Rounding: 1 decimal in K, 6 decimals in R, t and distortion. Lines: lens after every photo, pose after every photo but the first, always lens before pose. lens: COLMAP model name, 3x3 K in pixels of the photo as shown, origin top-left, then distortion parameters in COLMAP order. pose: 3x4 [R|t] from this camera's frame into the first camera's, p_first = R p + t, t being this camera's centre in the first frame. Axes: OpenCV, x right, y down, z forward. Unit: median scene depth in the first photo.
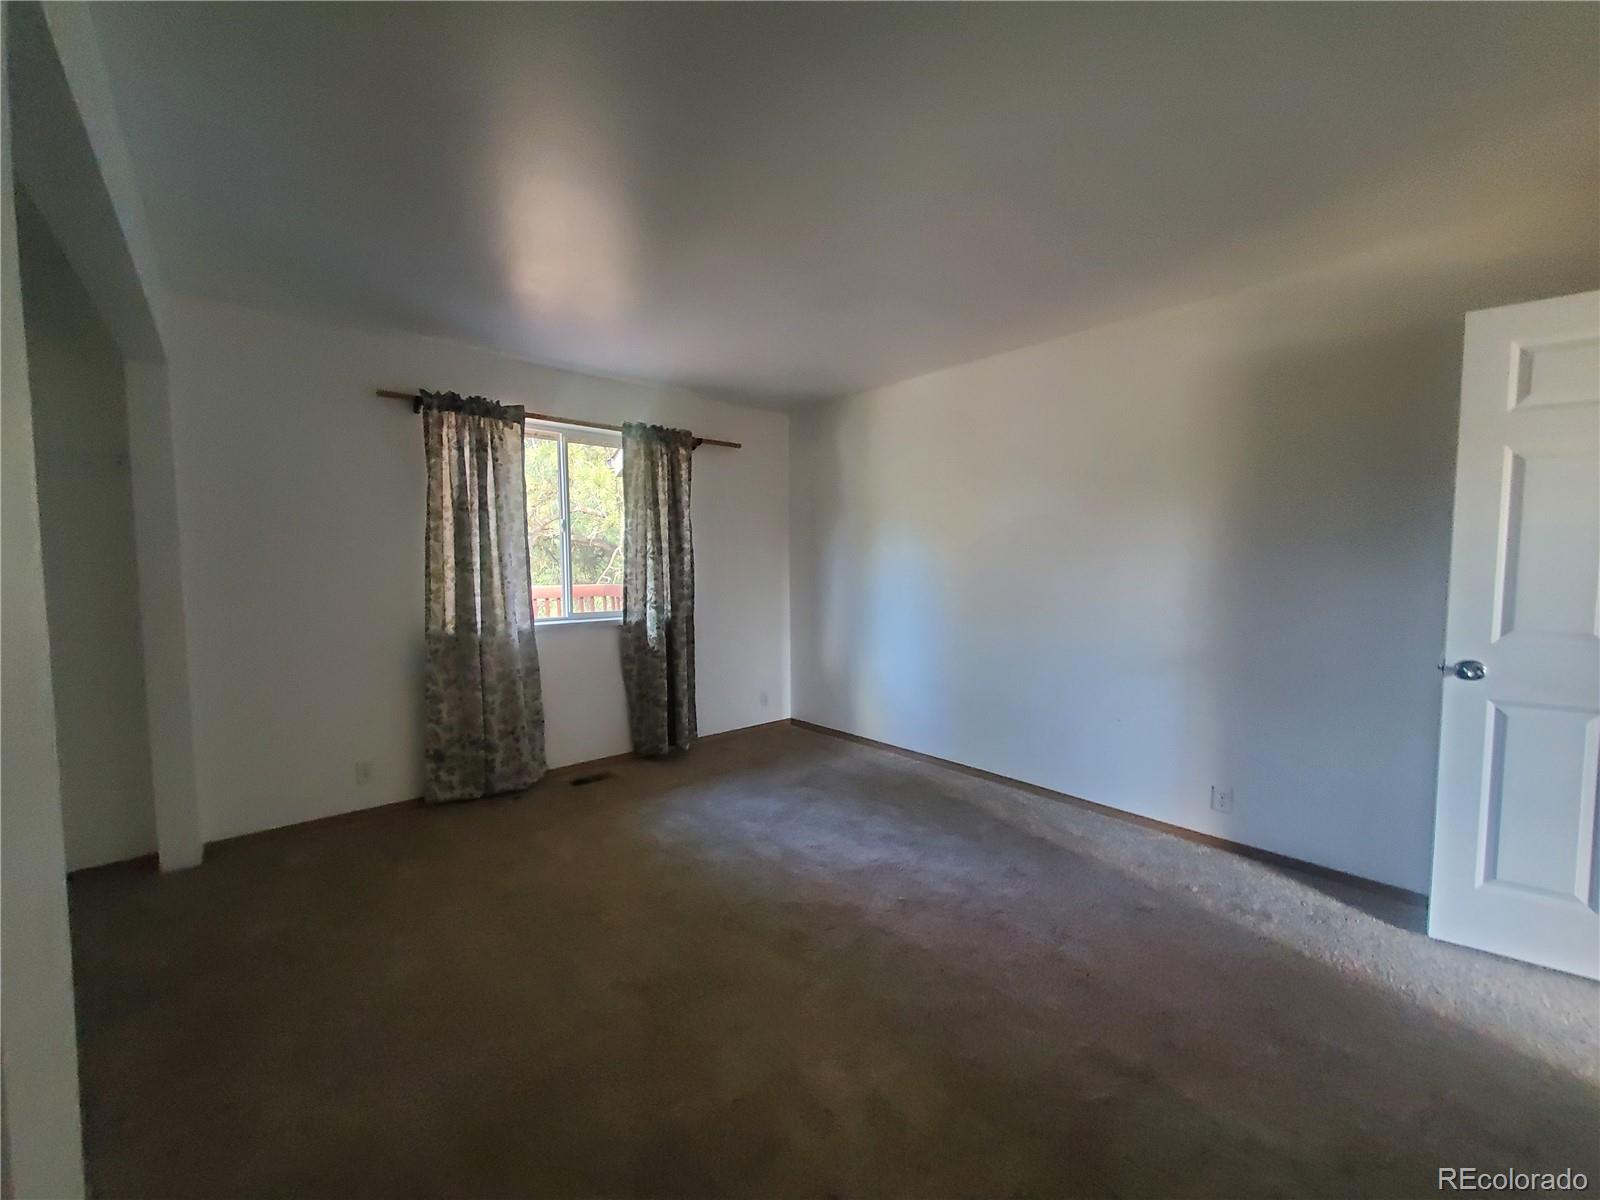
lens RADIAL K [[636.6, 0, 800.0], [0, 636.6, 600.0], [0, 0, 1]] dist [0.013486, 0.000002]
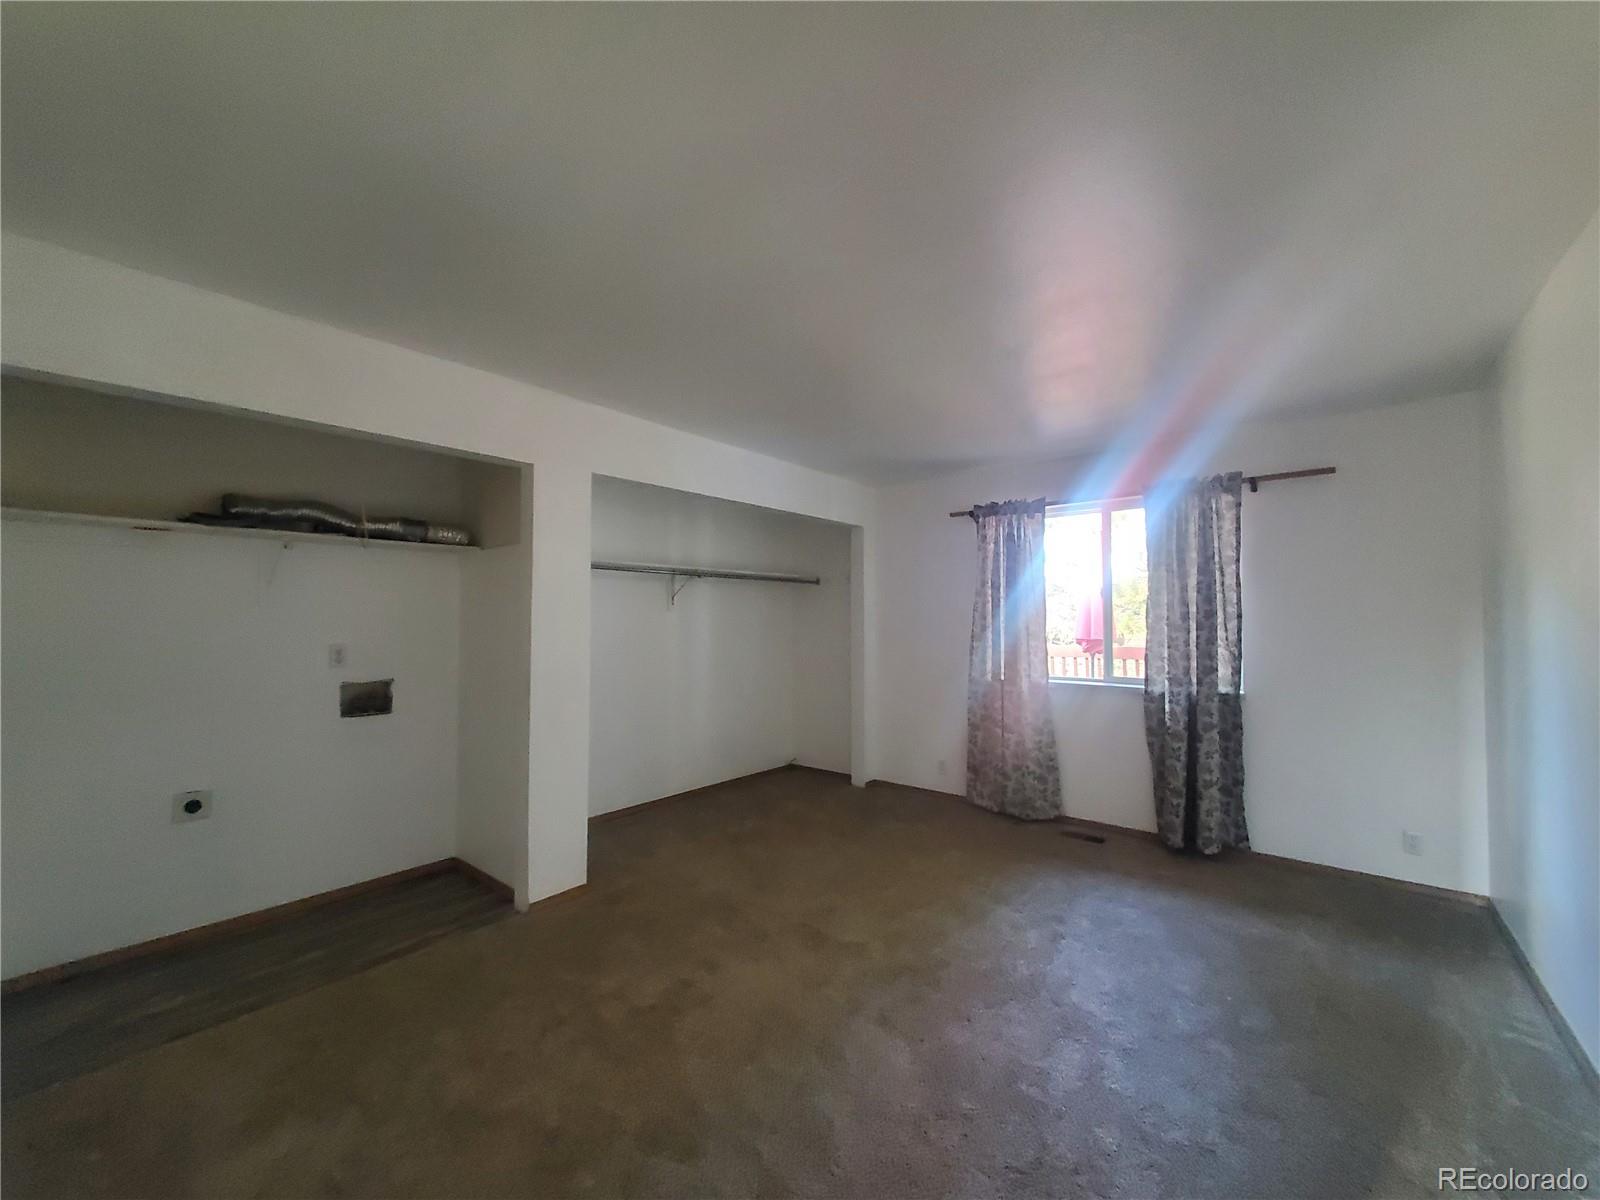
lens RADIAL K [[636.6, 0, 800.0], [0, 636.6, 600.0], [0, 0, 1]] dist [0.013486, 0.000002]
pose [[0.160535, -0.029297, -0.986595, 0.648419], [-0.057978, 0.997554, -0.039056, -0.036973], [0.985326, 0.063471, 0.158444, 0.359863]]
